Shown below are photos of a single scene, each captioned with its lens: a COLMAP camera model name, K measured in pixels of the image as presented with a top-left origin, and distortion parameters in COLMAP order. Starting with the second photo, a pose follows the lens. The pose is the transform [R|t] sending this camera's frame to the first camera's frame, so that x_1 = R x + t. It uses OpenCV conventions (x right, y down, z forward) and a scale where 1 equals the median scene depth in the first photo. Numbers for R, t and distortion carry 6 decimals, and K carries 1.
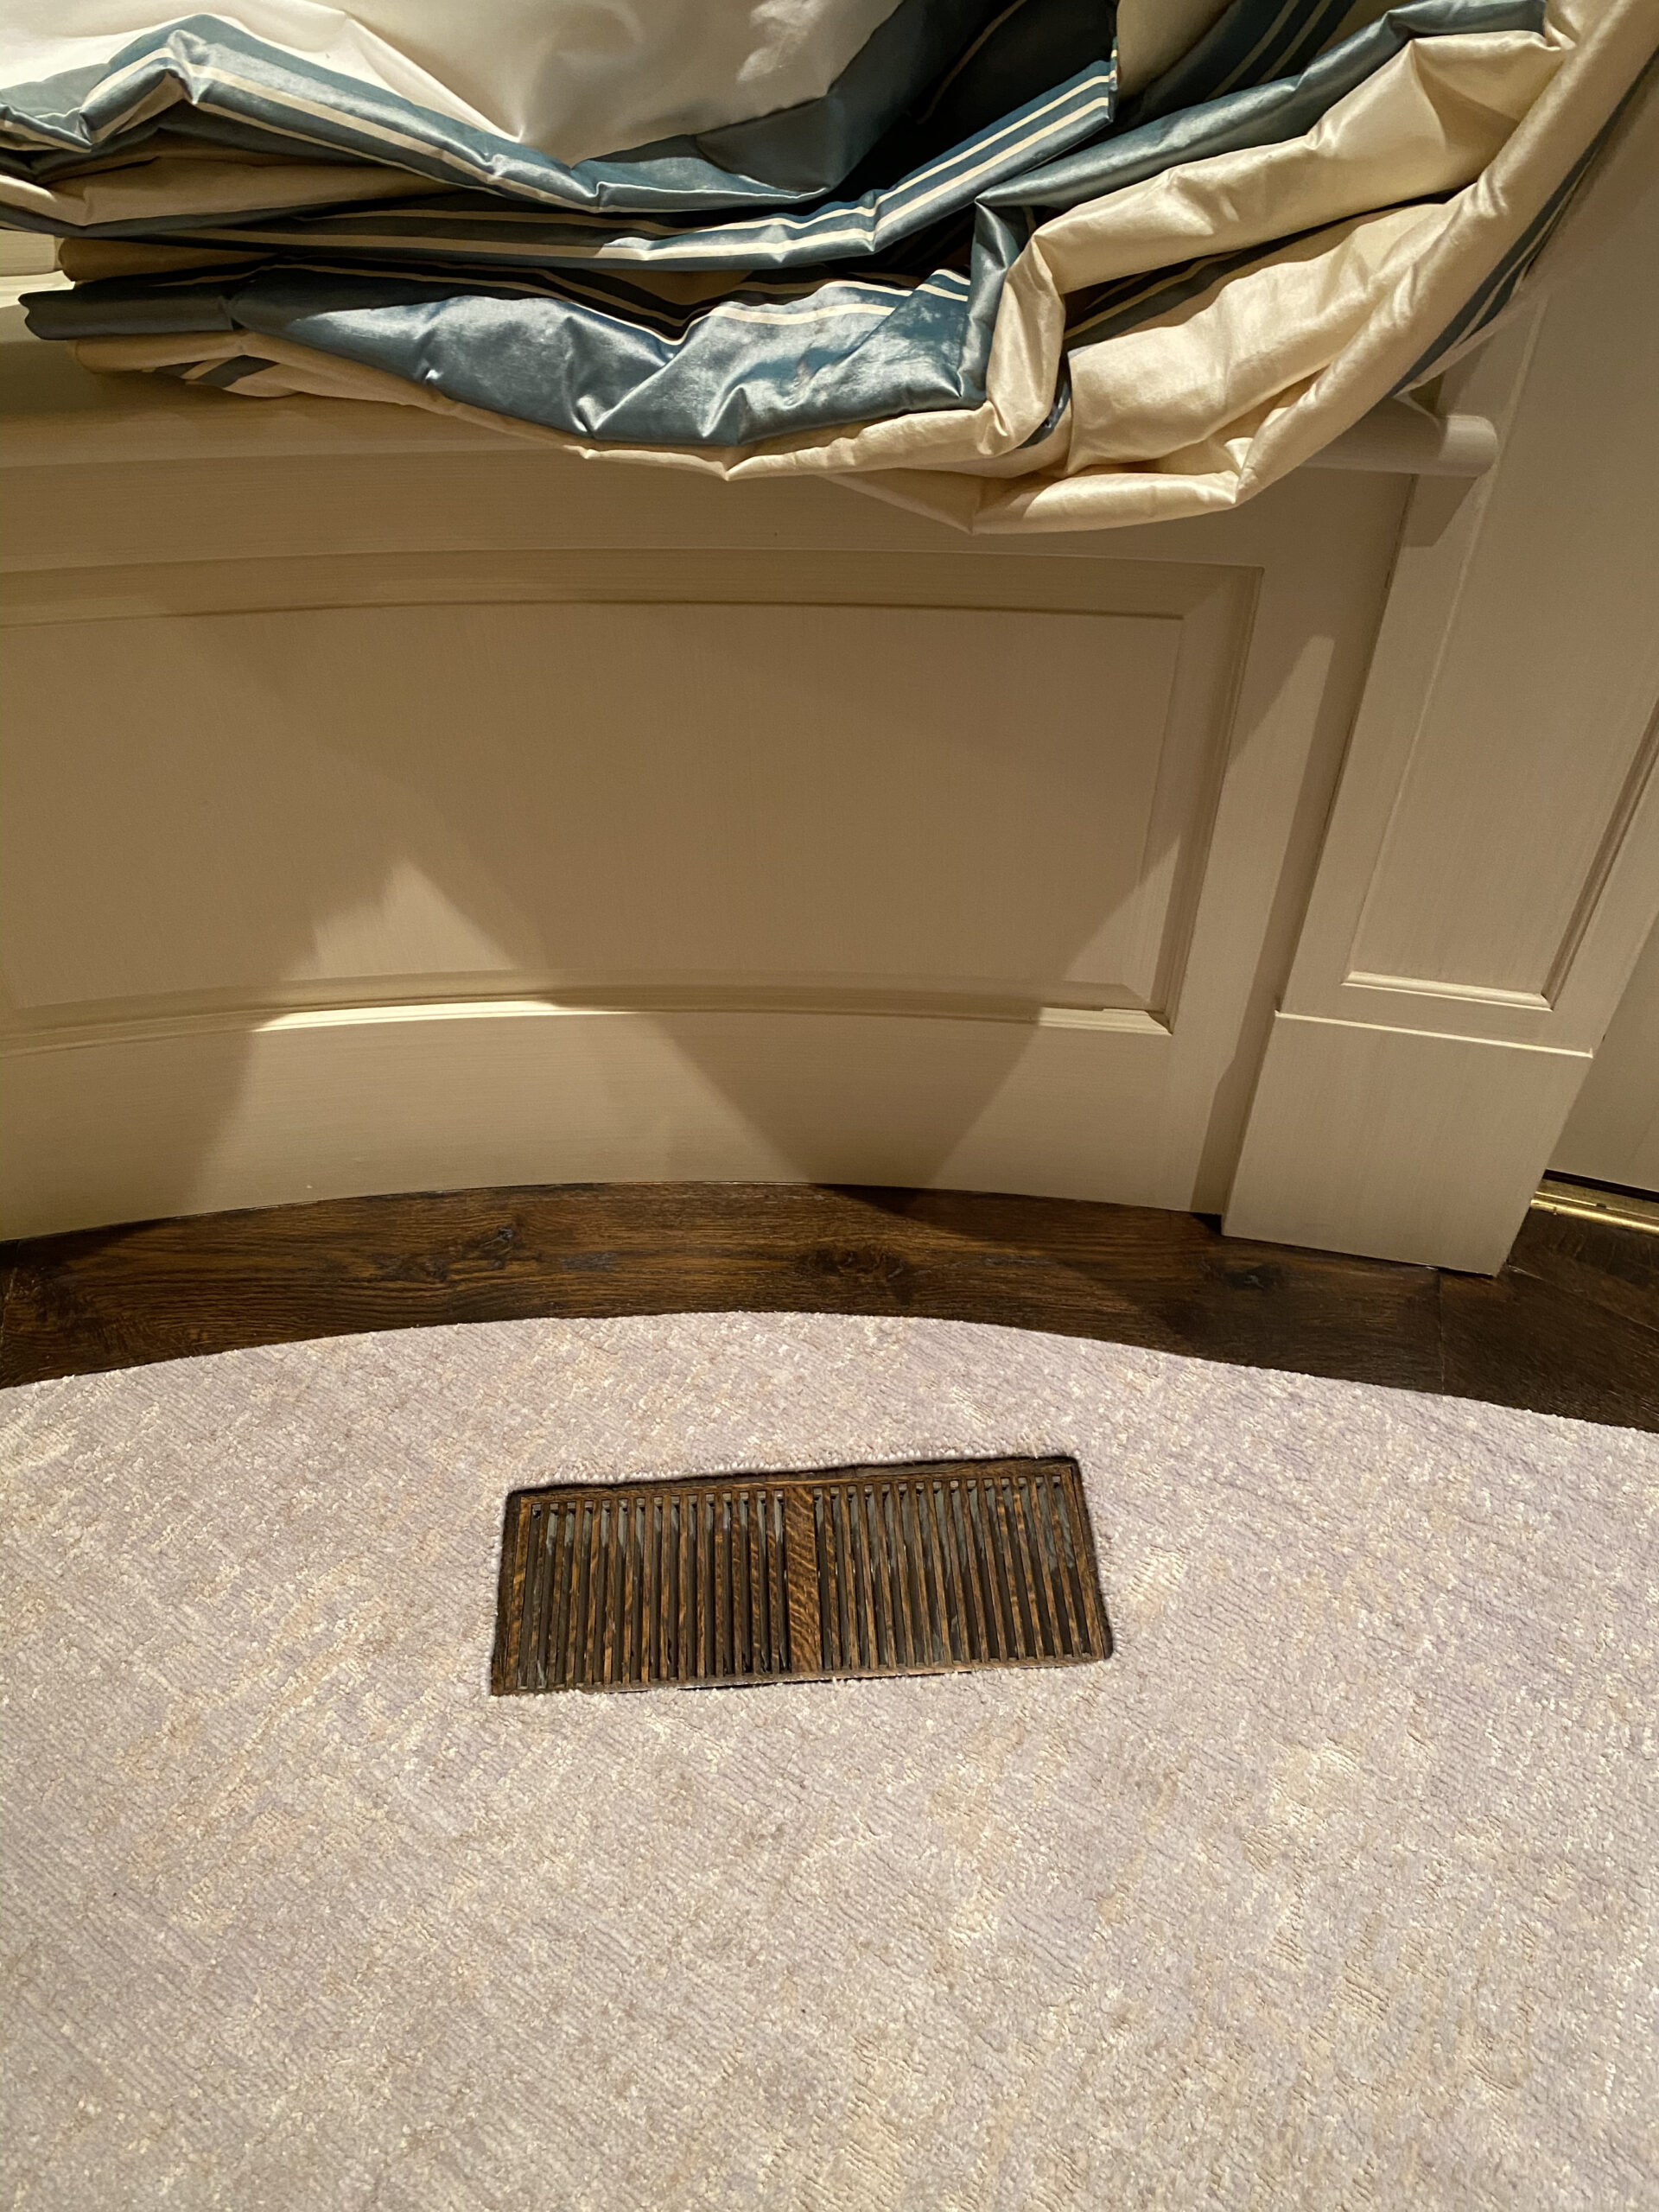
lens RADIAL K [[1695.9, 0, 835.3], [0, 1695.9, 1091.5], [0, 0, 1]] dist [-0.009946, 0.031550]
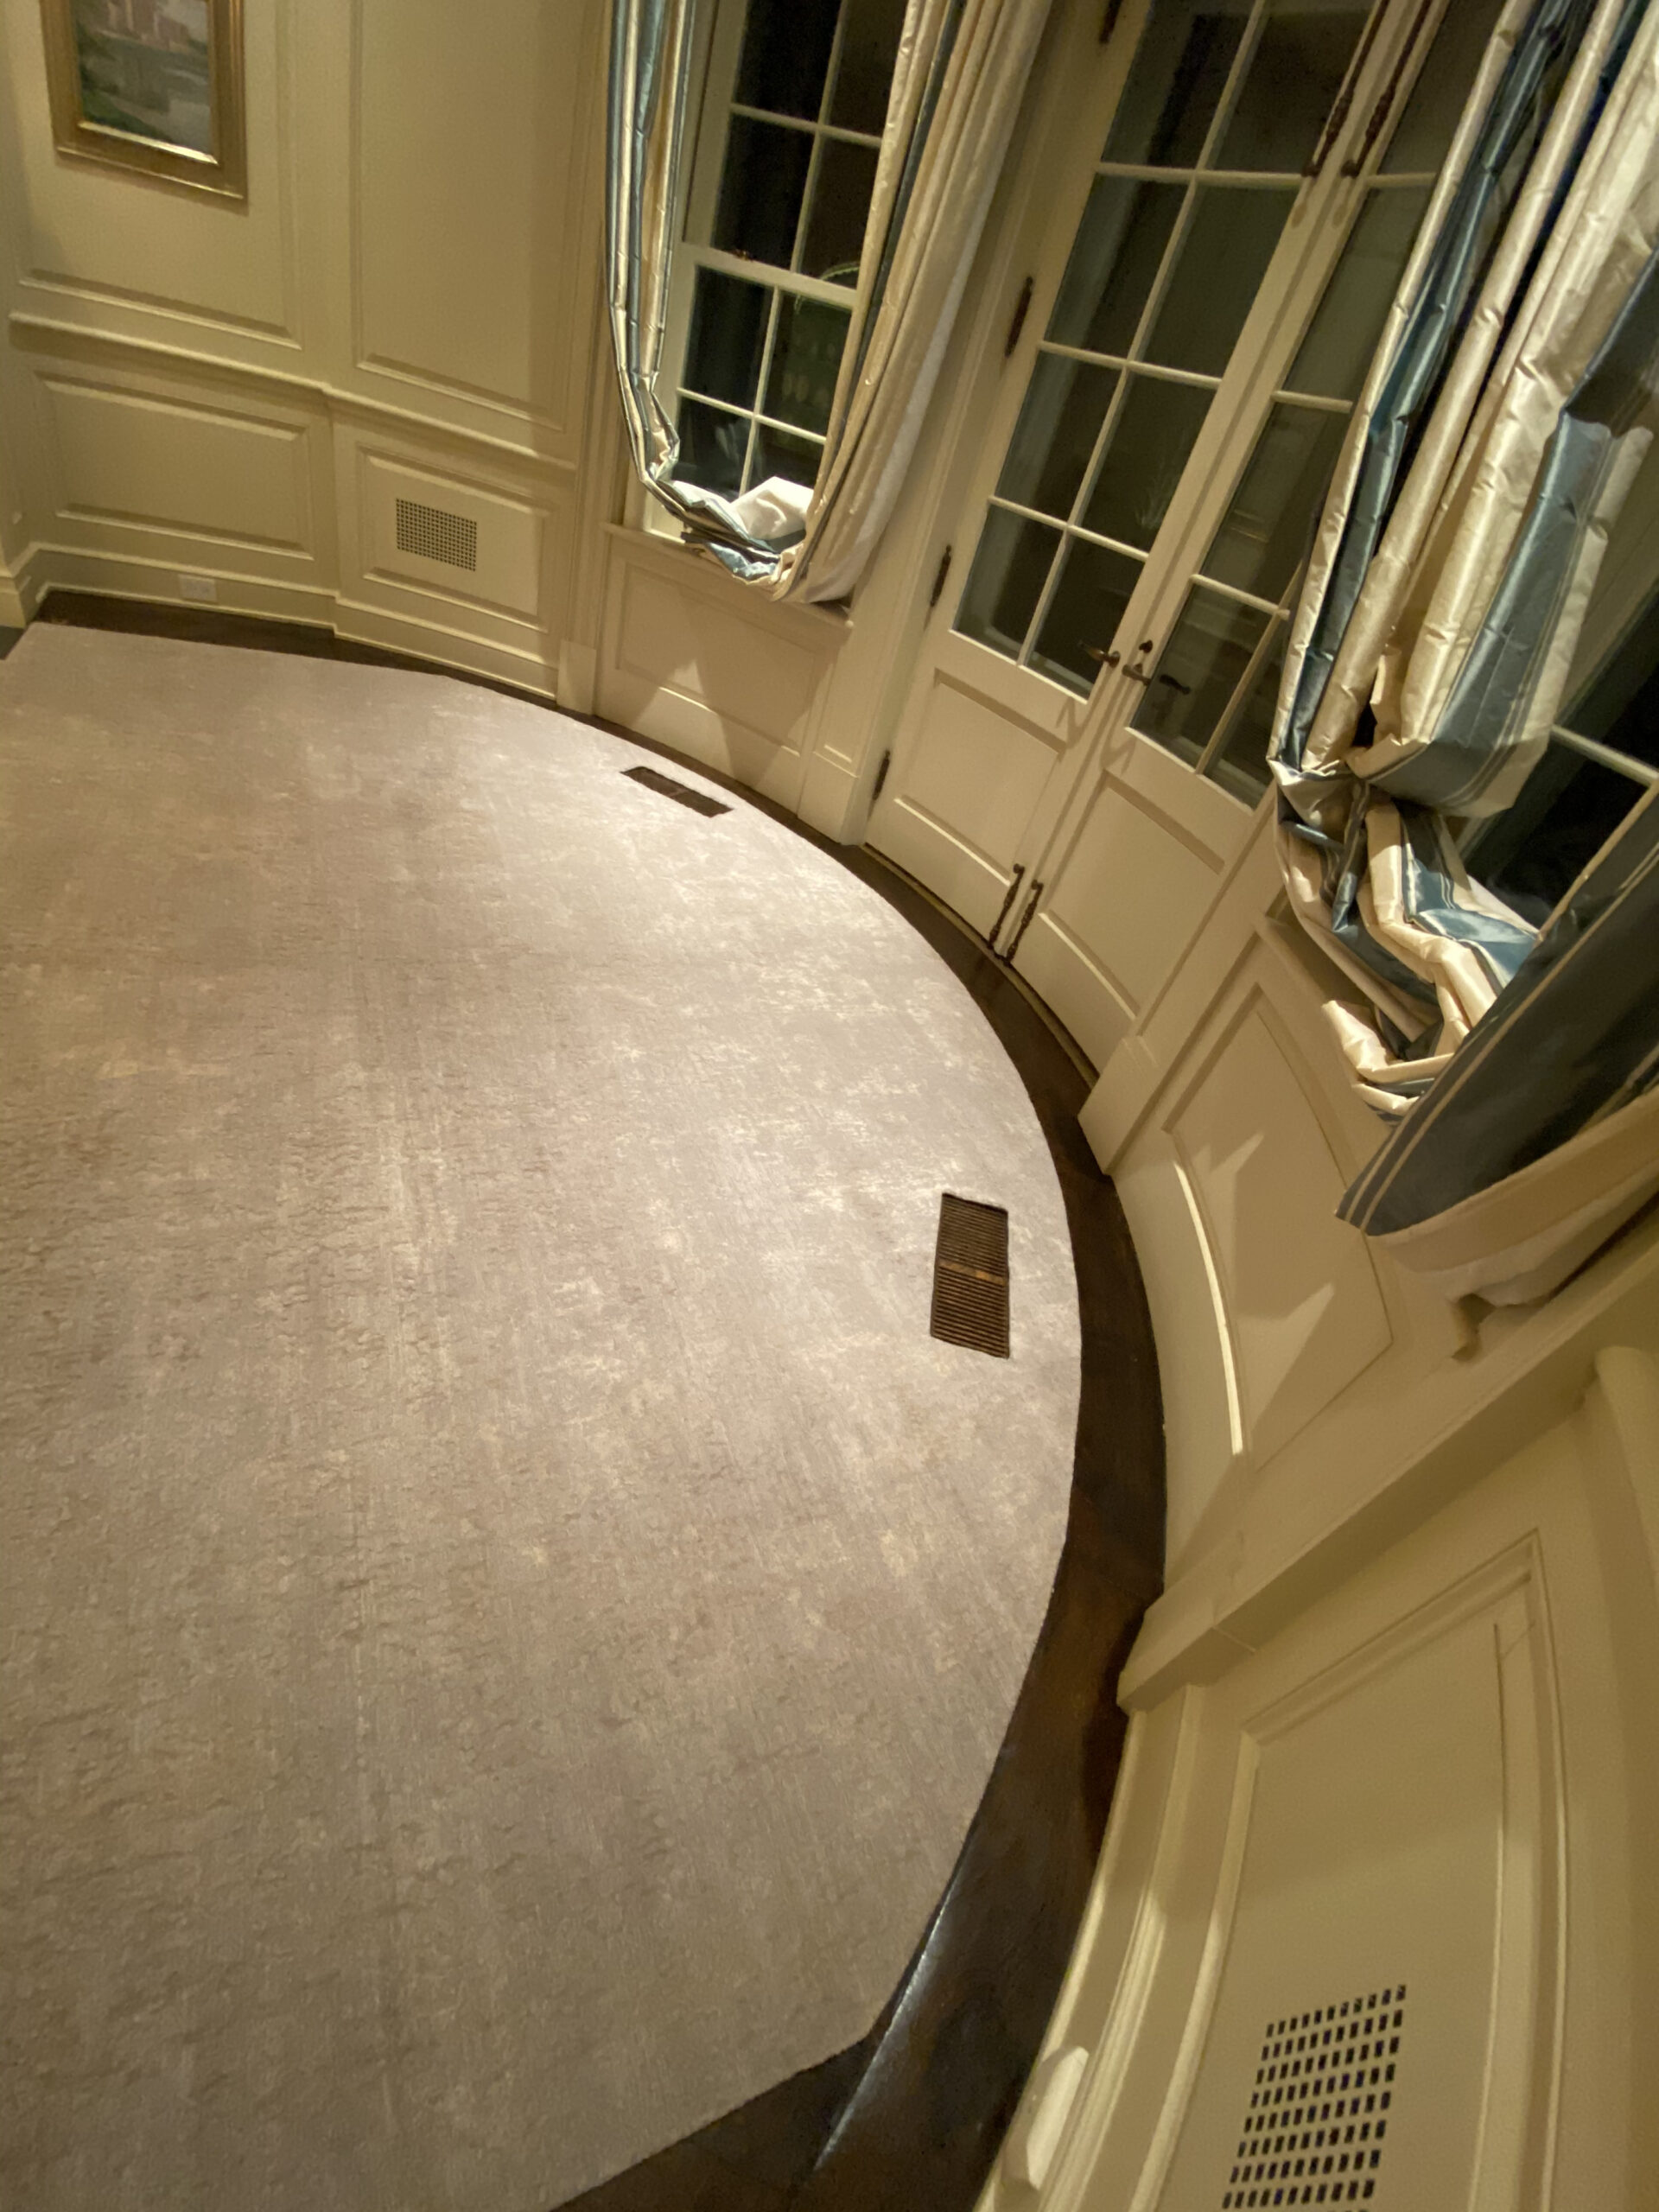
lens RADIAL K [[893.4, 0, 821.0], [0, 893.4, 1100.7], [0, 0, 1]] dist [0.029933, -0.032467]
pose [[0.815375, 0.499982, -0.291860, 2.218559], [-0.547482, 0.829825, -0.107948, 1.538386], [0.188221, 0.247806, 0.950350, -1.783654]]
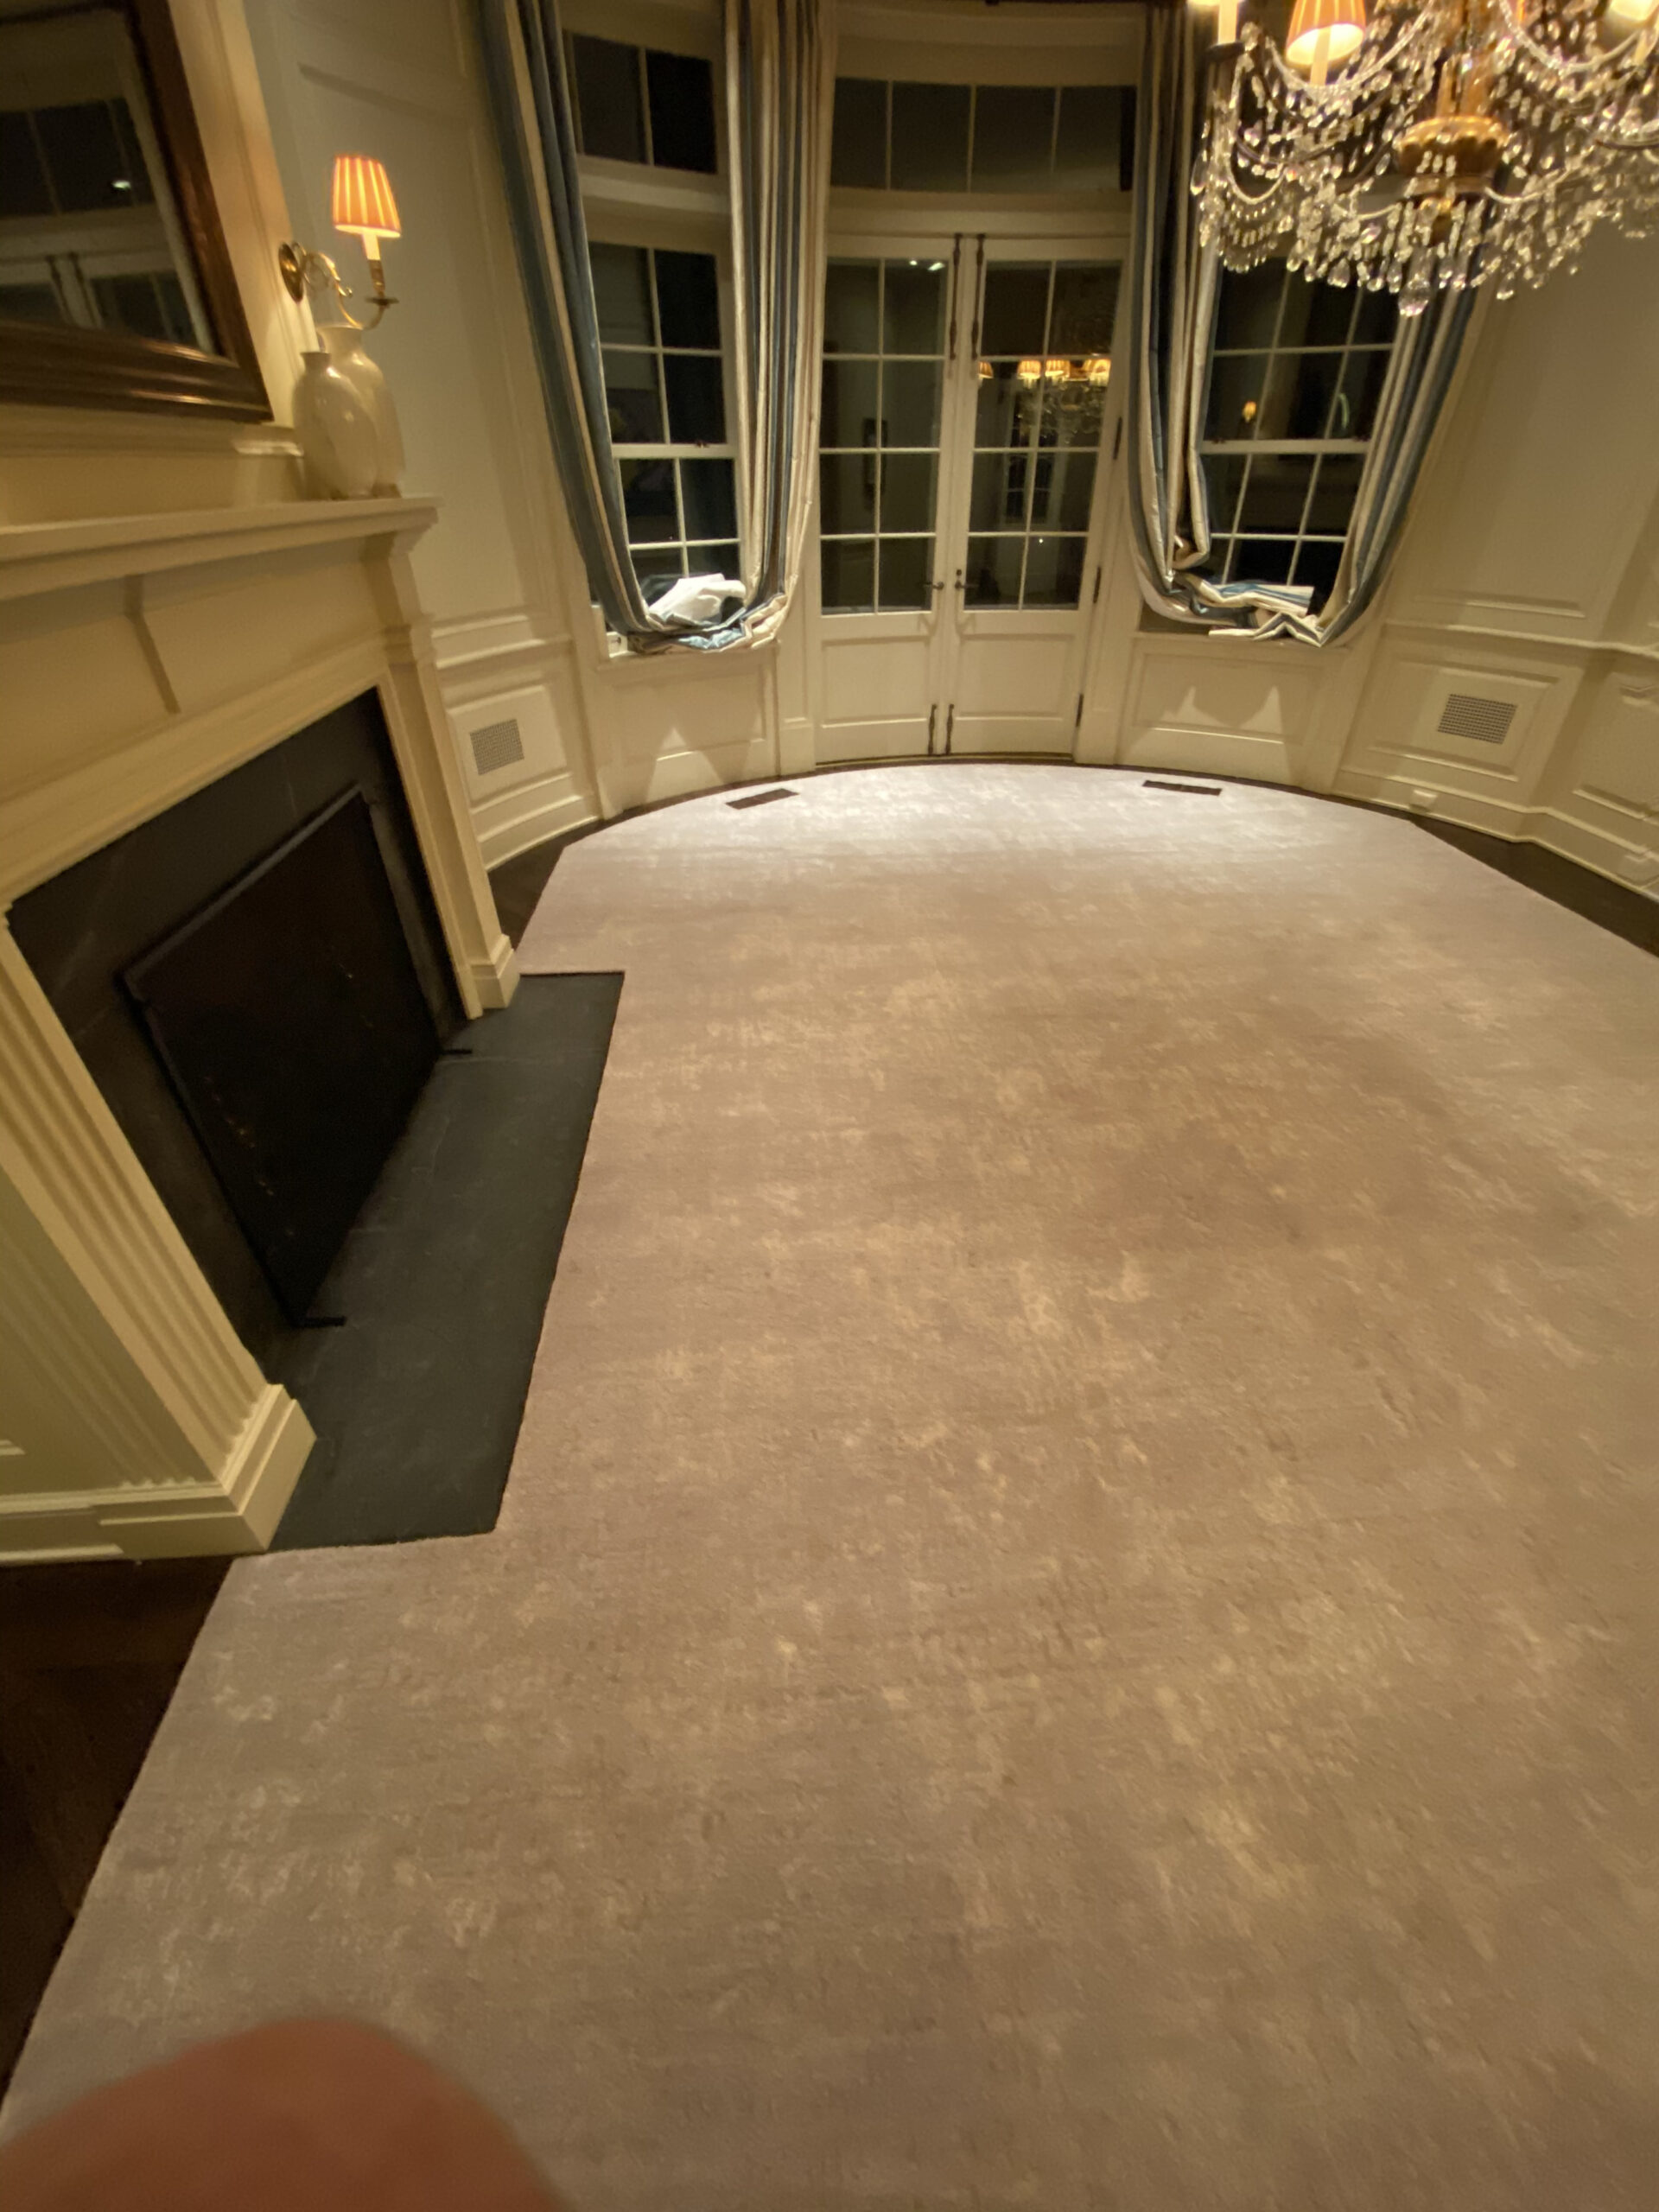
lens RADIAL K [[893.4, 0, 821.0], [0, 893.4, 1100.7], [0, 0, 1]] dist [0.029933, -0.032467]
pose [[0.780948, -0.363032, 0.508260, -3.174900], [0.454104, 0.888722, -0.062955, 2.514232], [-0.428847, 0.279967, 0.858900, -2.942794]]
